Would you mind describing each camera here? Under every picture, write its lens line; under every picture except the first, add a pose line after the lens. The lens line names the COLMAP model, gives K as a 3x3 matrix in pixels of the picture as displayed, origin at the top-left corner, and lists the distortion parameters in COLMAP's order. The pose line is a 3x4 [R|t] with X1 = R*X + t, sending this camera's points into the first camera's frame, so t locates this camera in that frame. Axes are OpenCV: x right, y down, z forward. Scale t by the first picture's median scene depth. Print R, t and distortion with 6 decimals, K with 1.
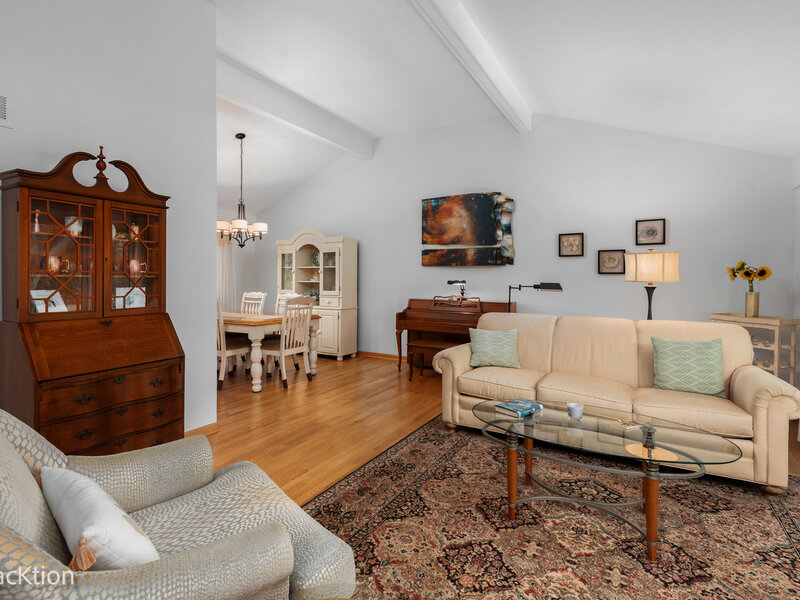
lens RADIAL K [[407.5, 0, 403.9], [0, 407.5, 280.9], [0, 0, 1]] dist [0.004247, -0.000428]
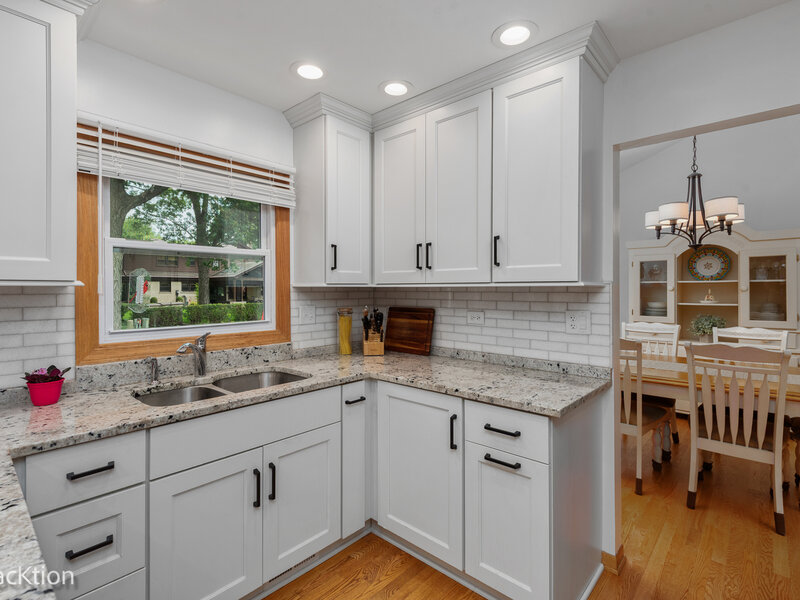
lens RADIAL K [[399.5, 0, 401.8], [0, 399.5, 290.0], [0, 0, 1]] dist [0.027678, -0.000040]
pose [[0.977669, -0.004548, -0.210103, -0.581158], [0.003346, 0.999976, -0.006075, -0.019233], [0.210125, 0.005236, 0.977660, 0.301760]]
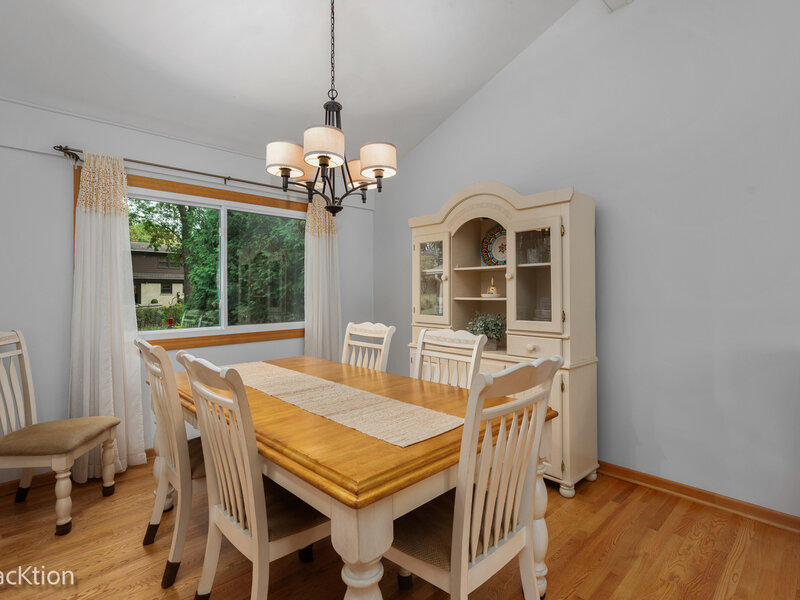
lens RADIAL K [[407.5, 0, 403.9], [0, 407.5, 280.9], [0, 0, 1]] dist [0.004247, -0.000428]
pose [[0.960157, -0.017187, -0.278931, -0.193961], [0.008516, 0.999443, -0.032269, -0.004999], [0.279330, 0.028607, 0.959769, 0.553781]]
